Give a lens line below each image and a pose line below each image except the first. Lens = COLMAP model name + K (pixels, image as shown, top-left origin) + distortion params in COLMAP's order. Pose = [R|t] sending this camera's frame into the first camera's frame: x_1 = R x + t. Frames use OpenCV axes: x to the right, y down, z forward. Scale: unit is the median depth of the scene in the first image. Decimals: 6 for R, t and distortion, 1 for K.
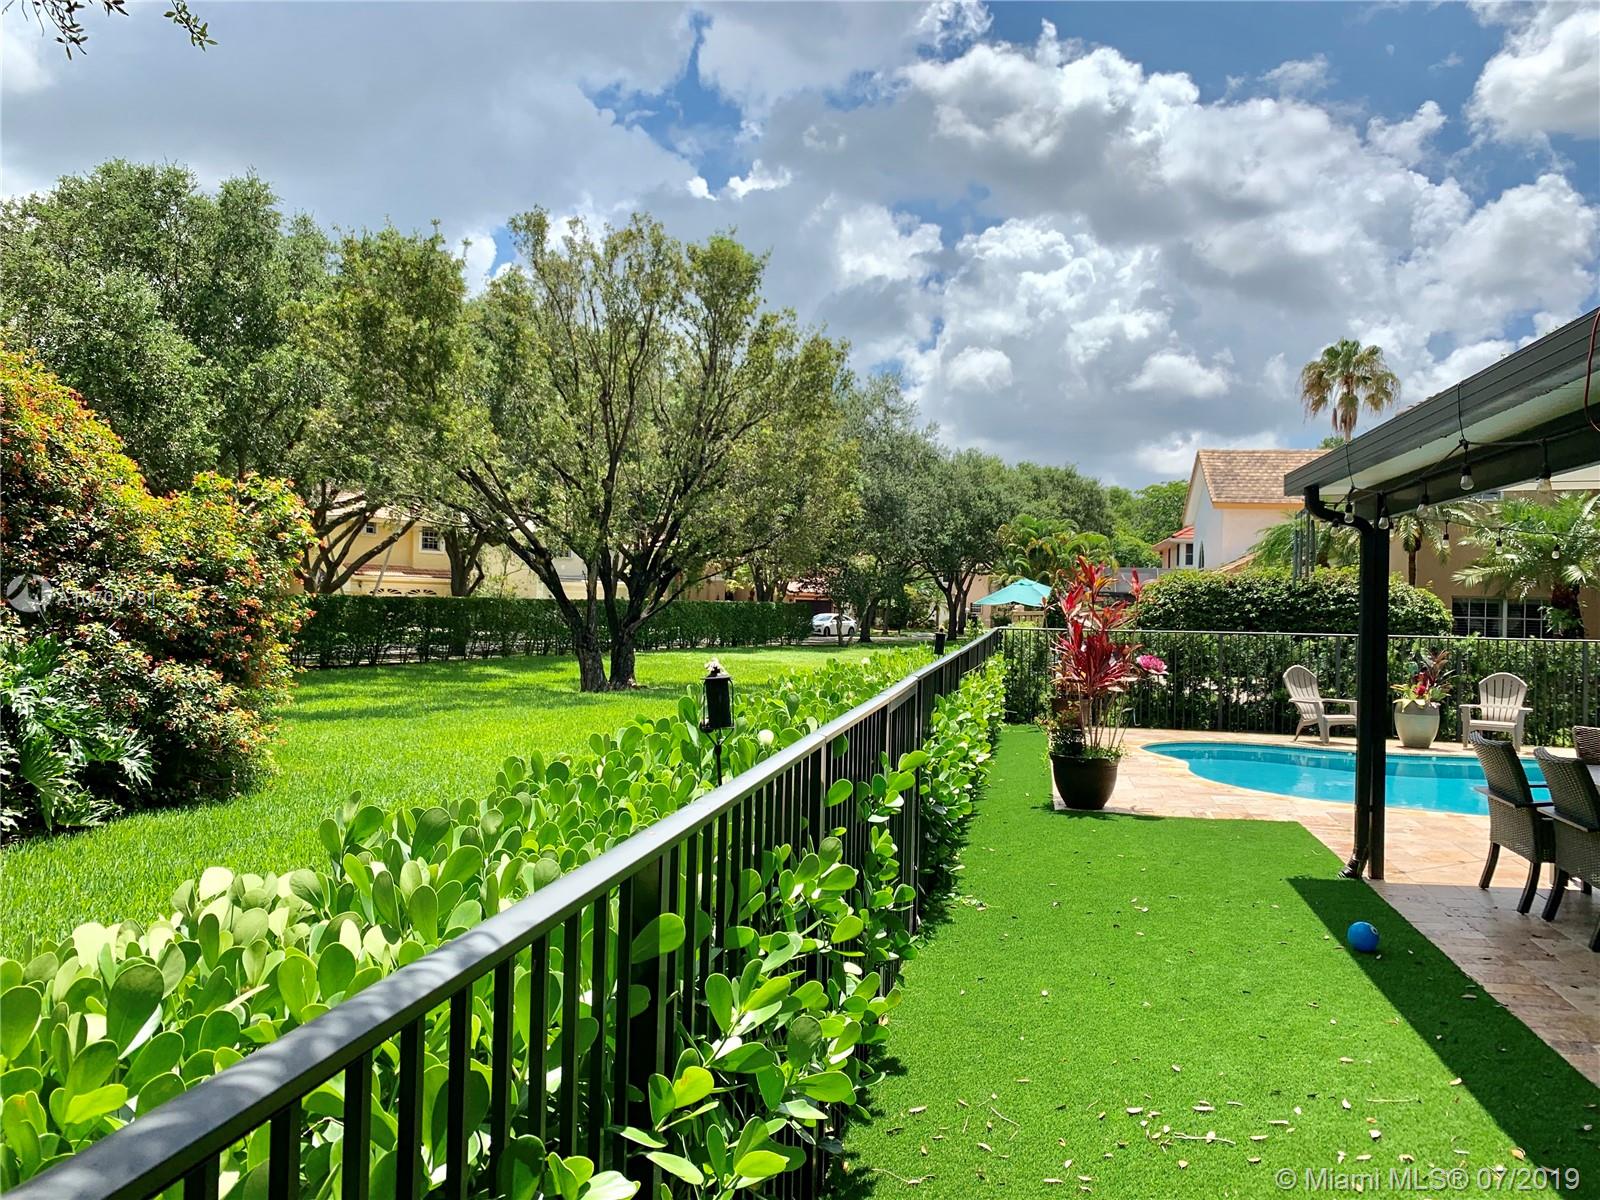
lens RADIAL K [[1226.4, 0, 800.1], [0, 1226.4, 558.3], [0, 0, 1]] dist [0.049331, -0.060247]
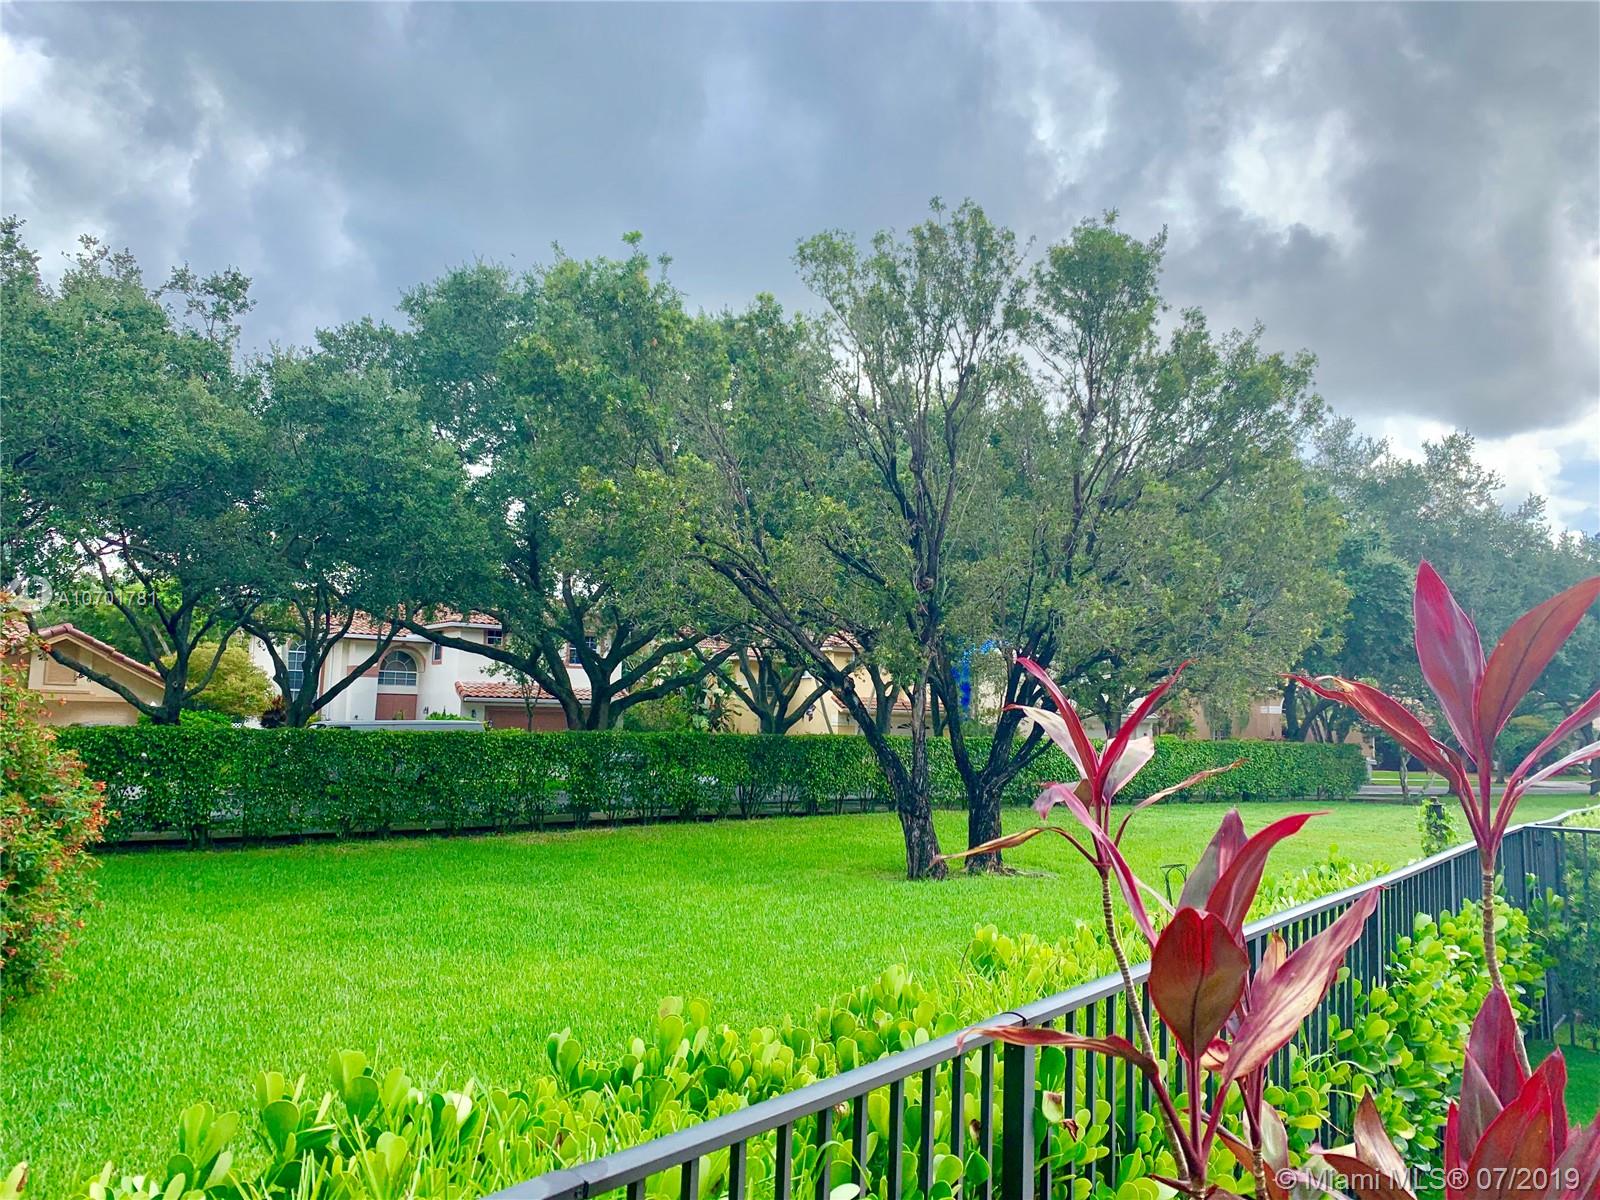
lens RADIAL K [[1226.4, 0, 803.6], [0, 1226.4, 603.9], [0, 0, 1]] dist [0.049331, -0.060247]
pose [[0.894856, -0.052585, -0.443246, 0.093129], [0.022396, 0.997075, -0.073076, 0.002239], [0.445792, 0.055465, 0.893416, 0.320080]]
